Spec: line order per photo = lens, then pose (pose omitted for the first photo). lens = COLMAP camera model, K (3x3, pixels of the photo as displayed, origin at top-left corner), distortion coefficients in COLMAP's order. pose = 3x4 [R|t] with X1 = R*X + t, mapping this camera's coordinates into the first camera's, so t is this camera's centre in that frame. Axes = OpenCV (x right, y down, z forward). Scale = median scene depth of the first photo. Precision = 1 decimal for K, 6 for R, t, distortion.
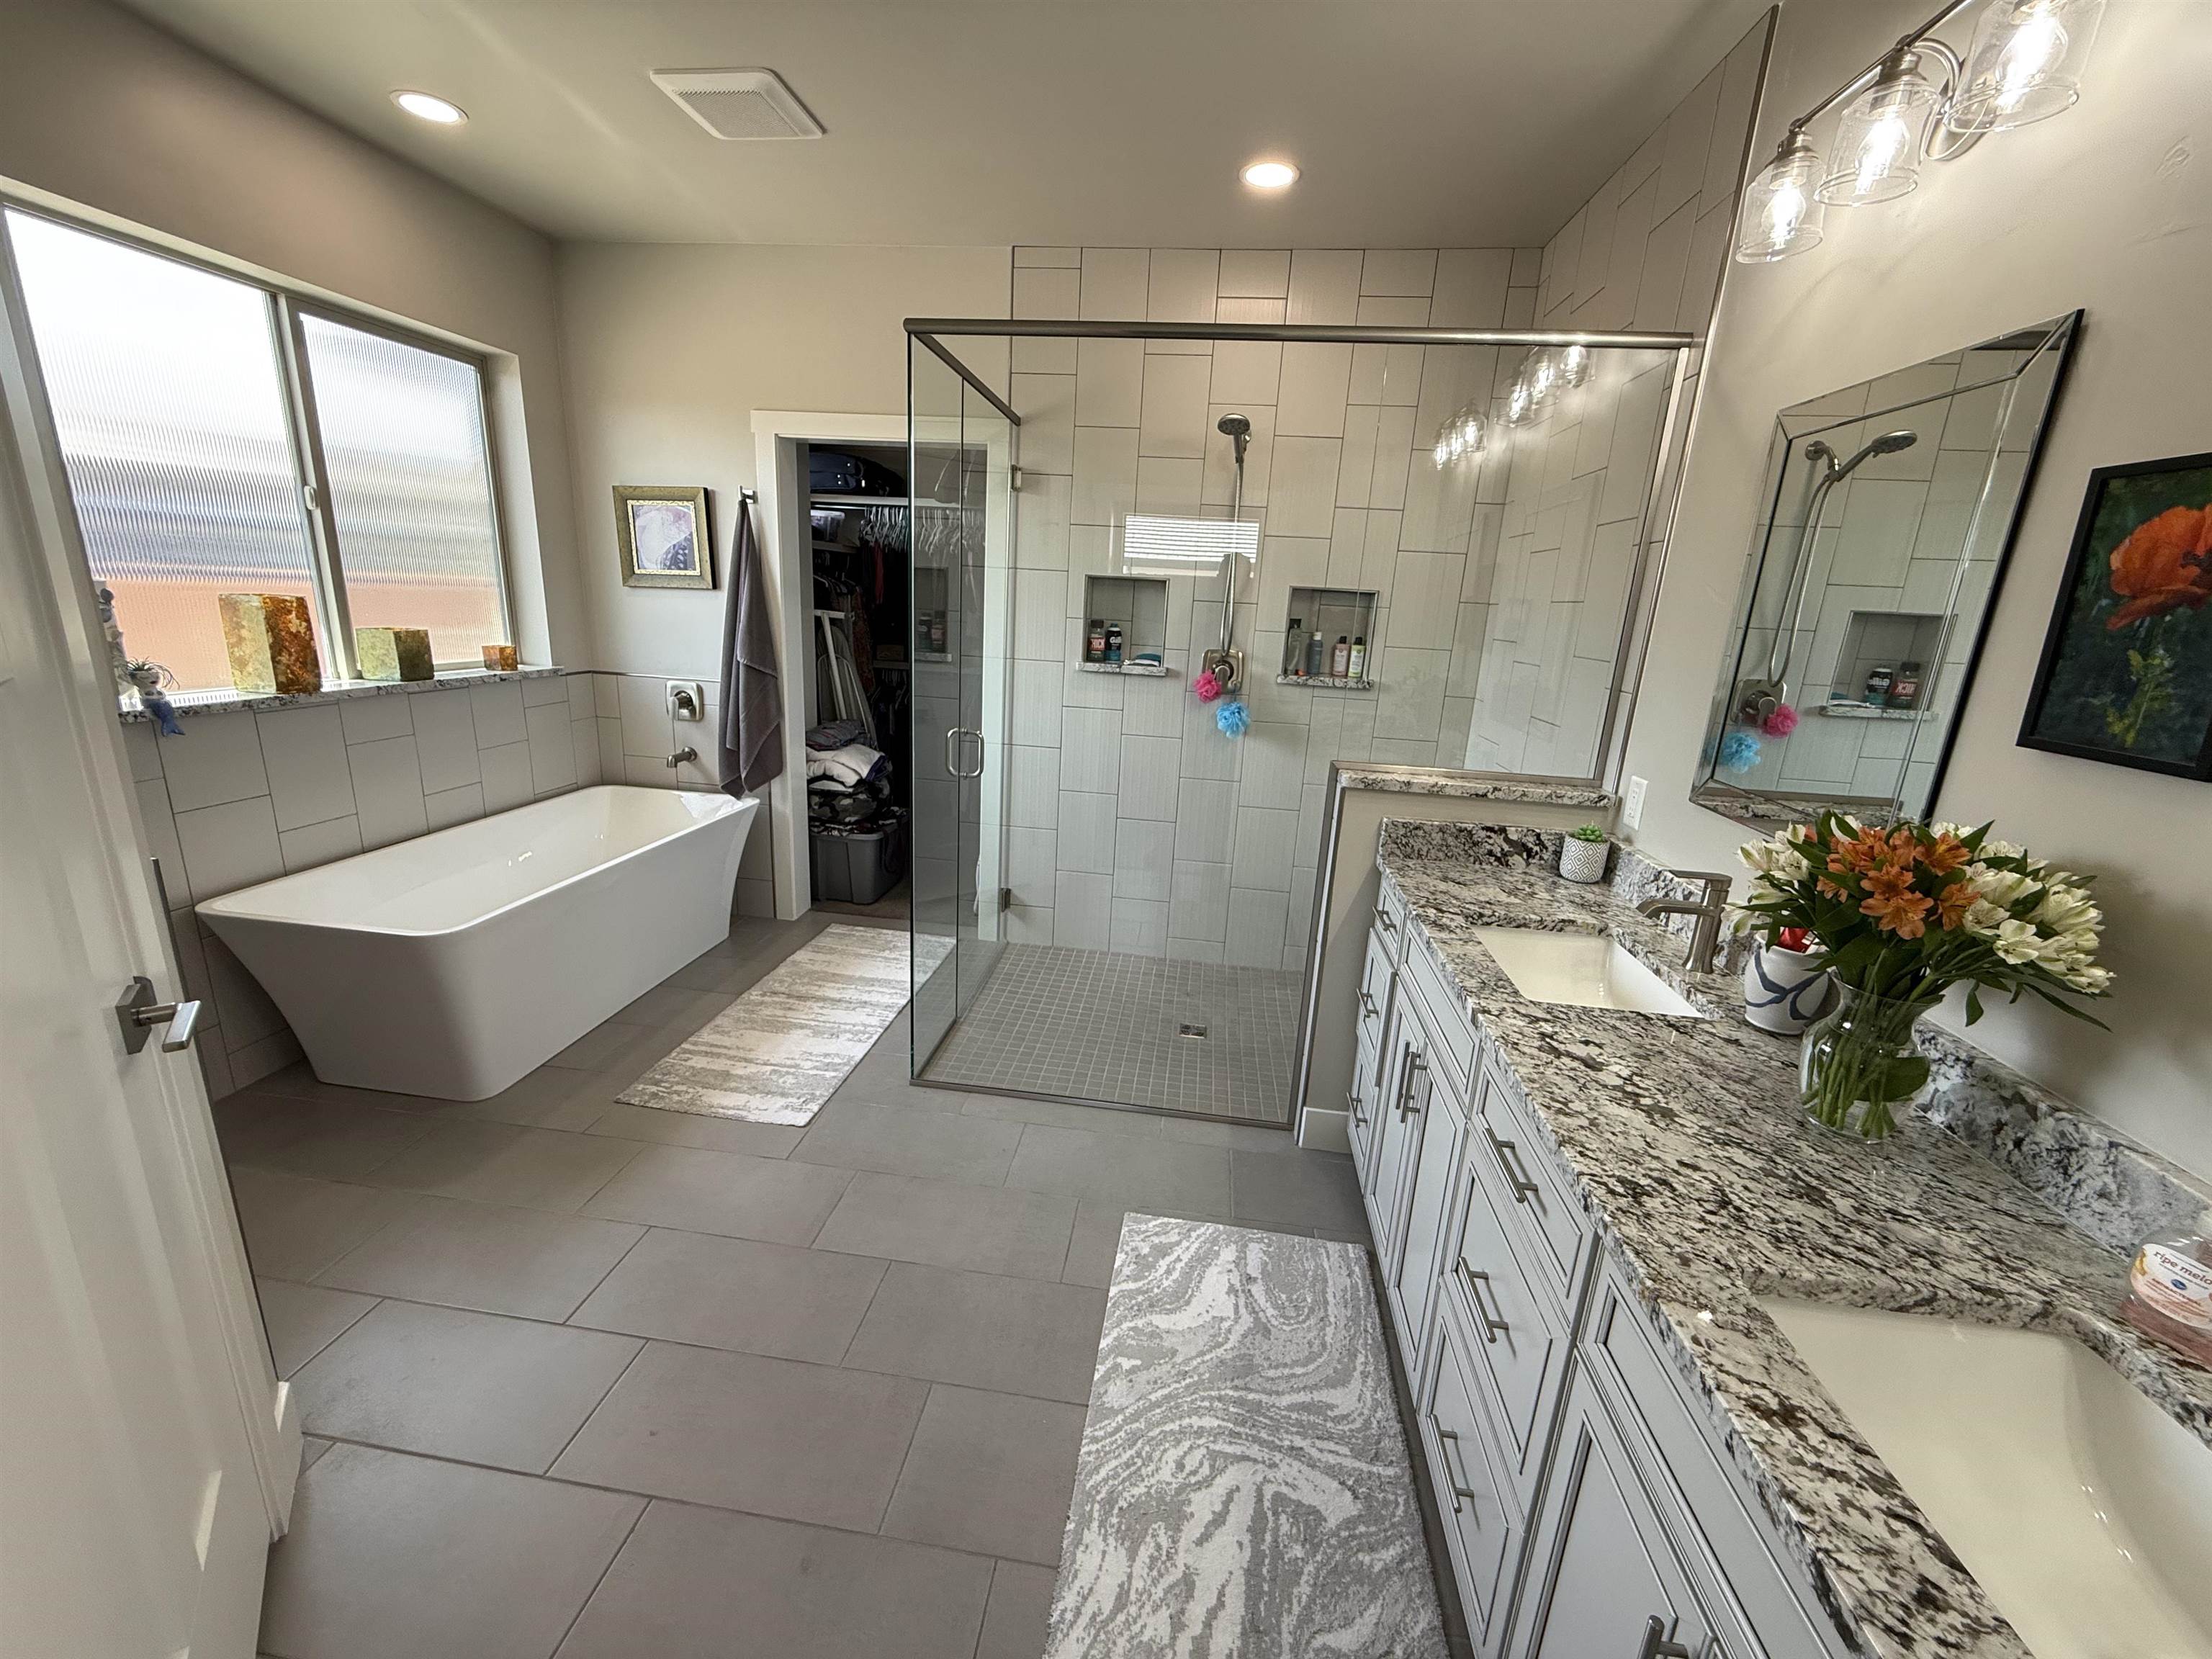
lens RADIAL K [[881.3, 0, 1099.4], [0, 881.3, 828.3], [0, 0, 1]] dist [-0.001479, 0.000406]
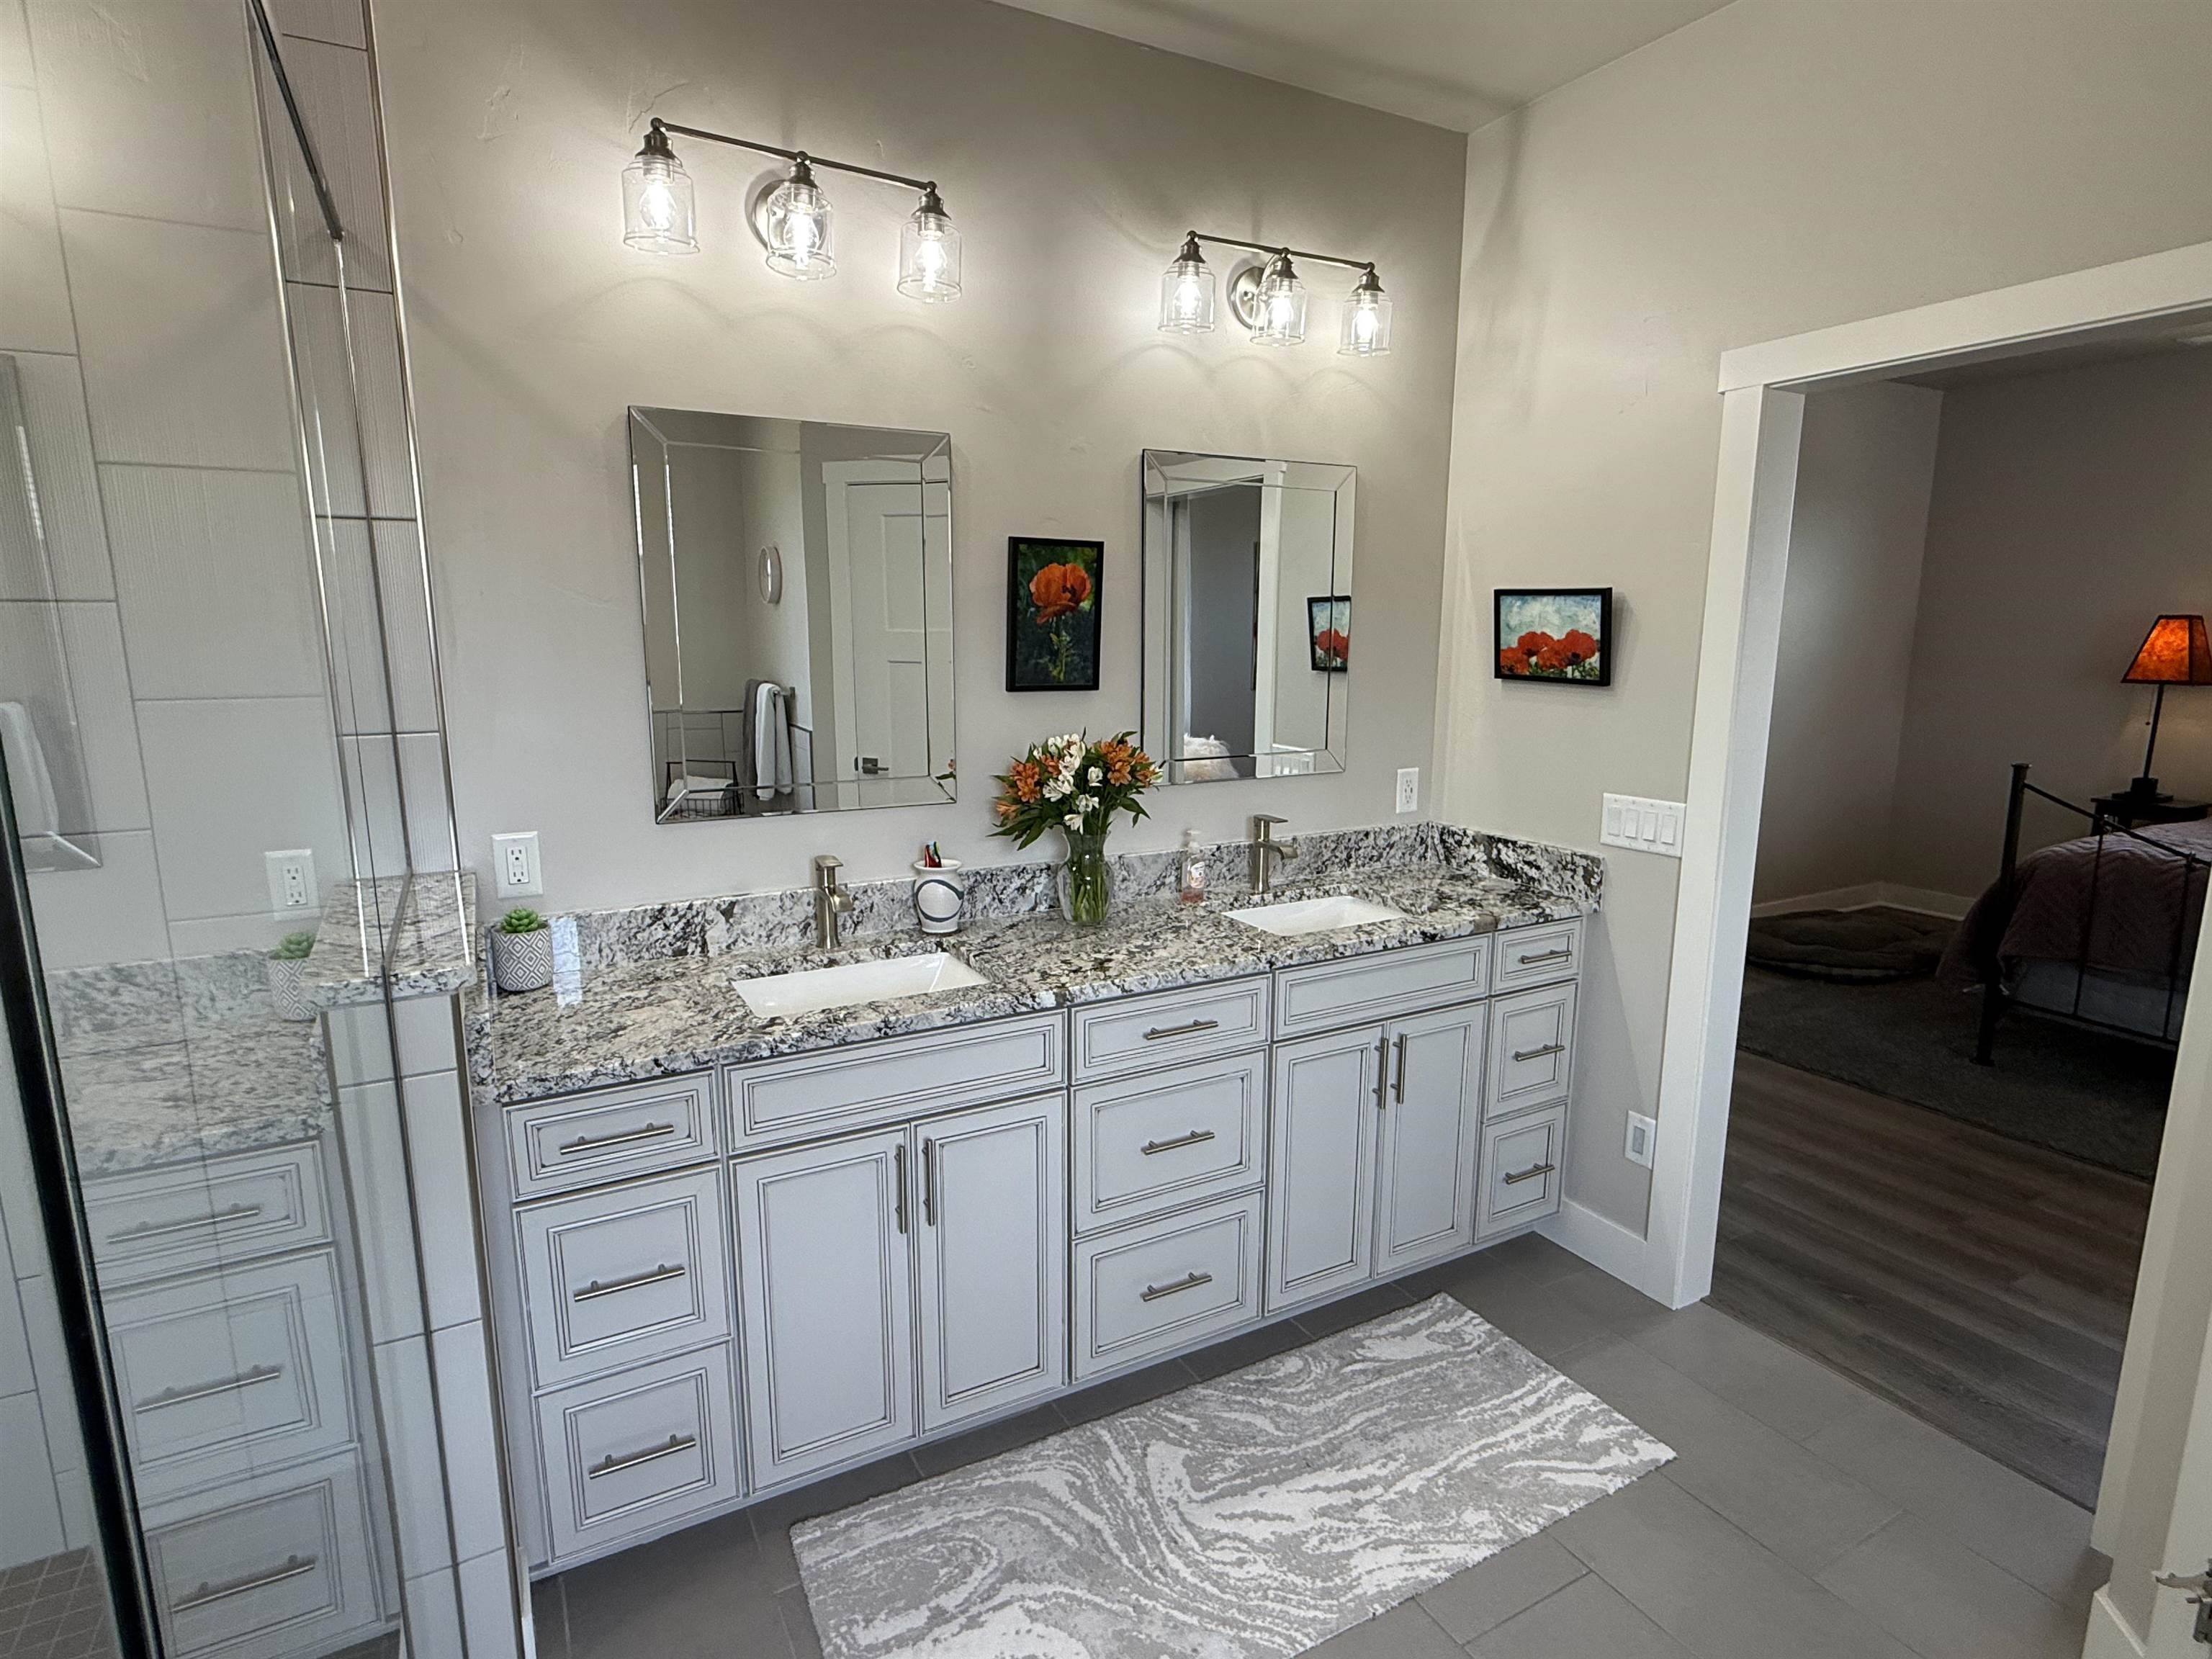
lens RADIAL K [[1138.5, 0, 1098.6], [0, 1138.5, 837.7], [0, 0, 1]] dist [-0.004726, -0.000013]
pose [[-0.585623, -0.196288, 0.786458, -0.668036], [0.179098, 0.914925, 0.361713, -0.466027], [-0.790550, 0.352680, -0.500646, 1.596006]]
